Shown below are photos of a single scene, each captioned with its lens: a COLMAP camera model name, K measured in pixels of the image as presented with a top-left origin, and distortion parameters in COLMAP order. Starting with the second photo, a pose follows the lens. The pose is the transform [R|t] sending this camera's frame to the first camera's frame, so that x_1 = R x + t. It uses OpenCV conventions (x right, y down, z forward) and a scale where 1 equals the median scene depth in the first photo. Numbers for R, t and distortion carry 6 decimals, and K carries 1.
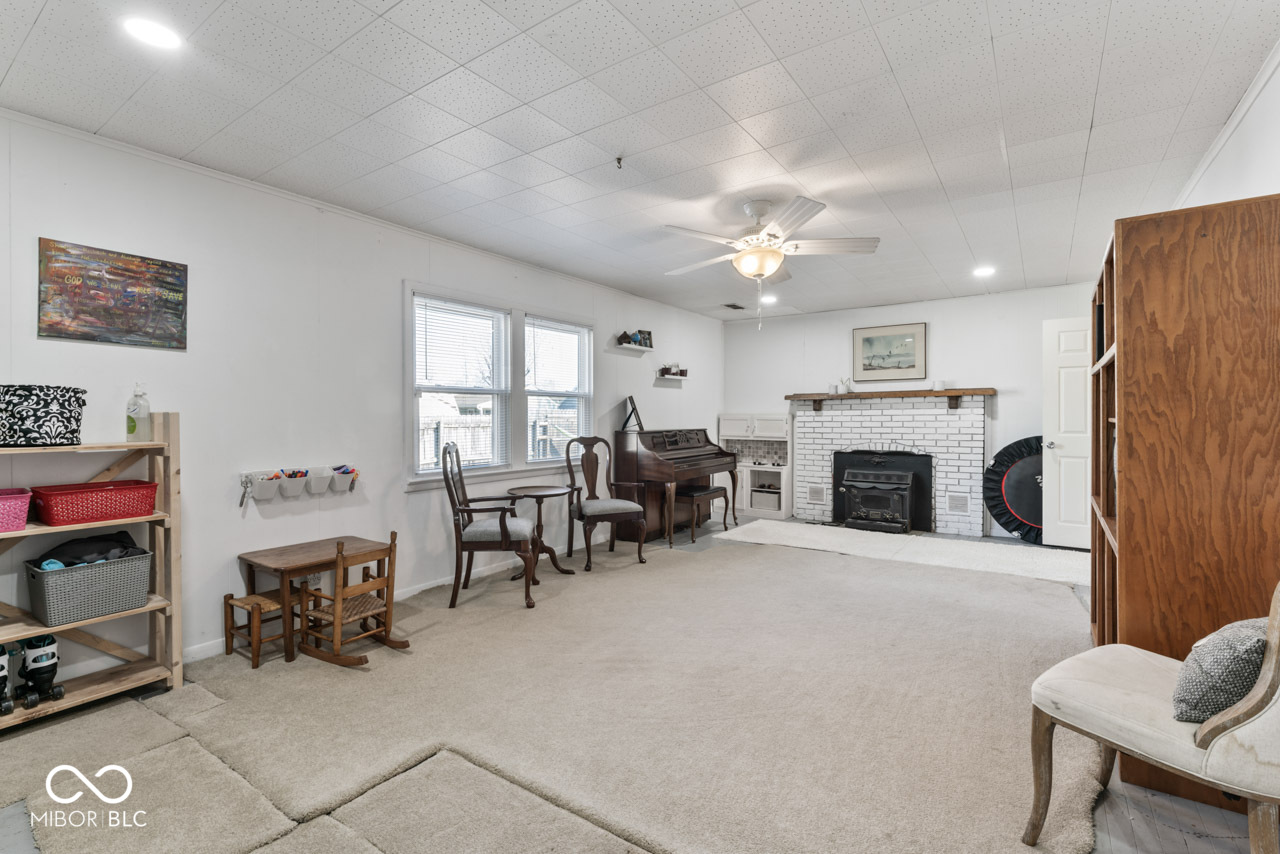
lens RADIAL K [[579.1, 0, 632.0], [0, 579.1, 418.3], [0, 0, 1]] dist [-0.003443, -0.000116]
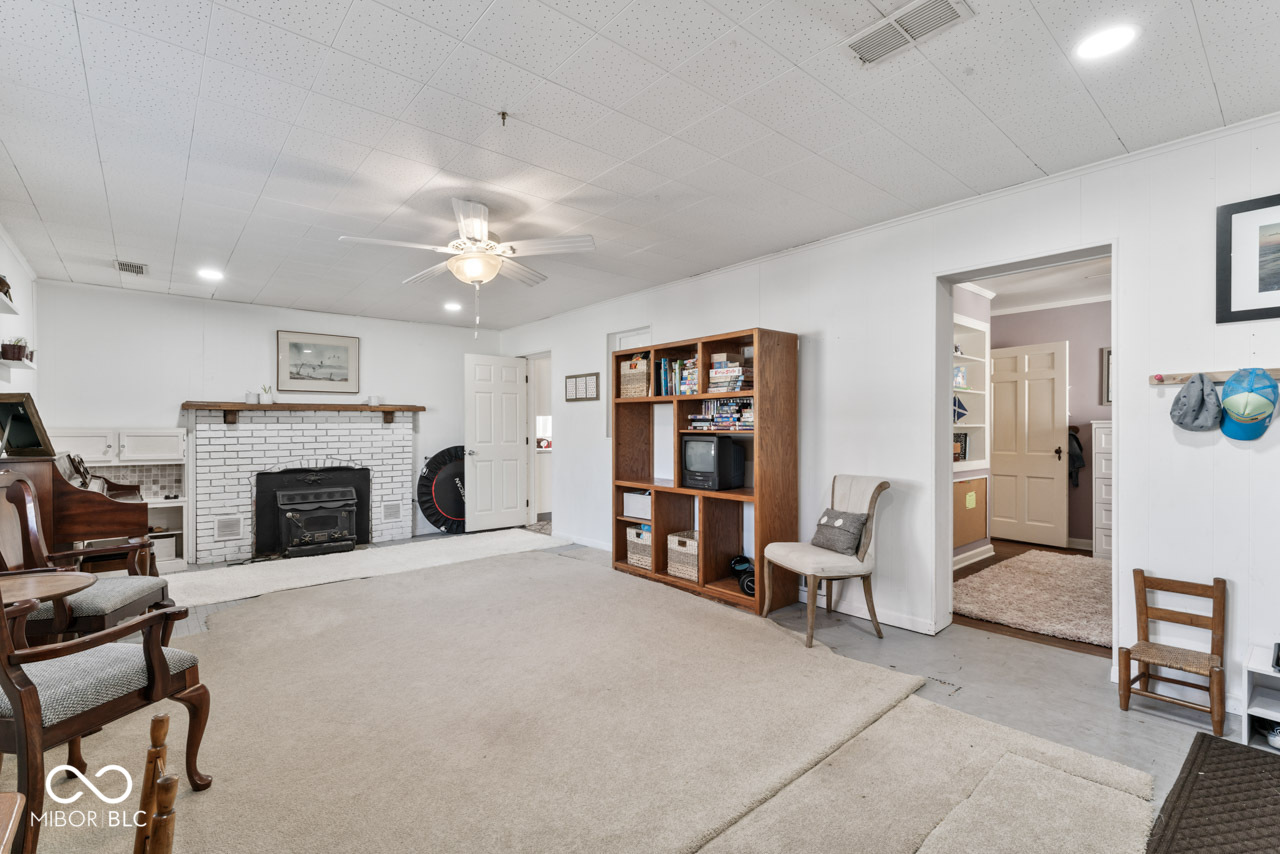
lens RADIAL K [[579.1, 0, 635.2], [0, 579.1, 432.4], [0, 0, 1]] dist [-0.003443, -0.000116]
pose [[0.237755, -0.004347, 0.971316, -0.367890], [0.006002, 0.999977, 0.003006, -0.000110], [-0.971307, 0.005115, 0.237775, 0.300592]]
